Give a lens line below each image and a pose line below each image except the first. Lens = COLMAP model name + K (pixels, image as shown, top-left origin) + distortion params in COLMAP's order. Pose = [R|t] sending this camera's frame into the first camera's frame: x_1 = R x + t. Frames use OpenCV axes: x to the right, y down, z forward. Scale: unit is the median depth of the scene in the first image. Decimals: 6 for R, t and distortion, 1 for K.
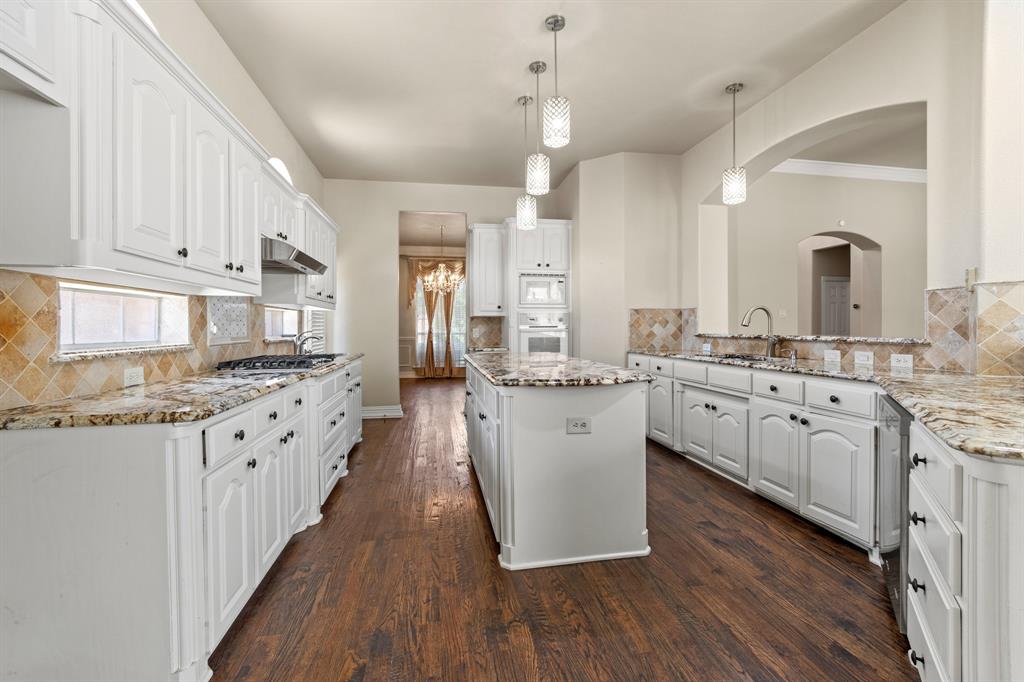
lens RADIAL K [[439.9, 0, 516.9], [0, 439.9, 332.3], [0, 0, 1]] dist [-0.004535, -0.001460]
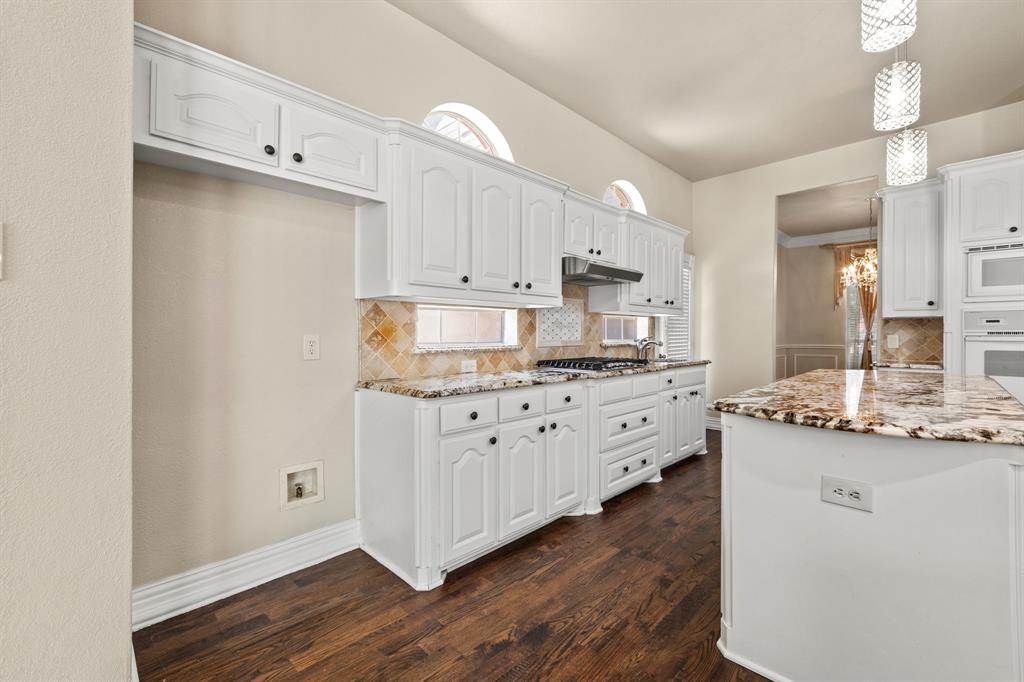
lens RADIAL K [[439.9, 0, 513.7], [0, 439.9, 335.4], [0, 0, 1]] dist [-0.004535, -0.001460]
pose [[0.565216, 0.008555, -0.824899, 0.386520], [-0.012032, 0.999925, 0.002125, -0.006511], [0.824855, 0.008724, 0.565277, 0.265310]]
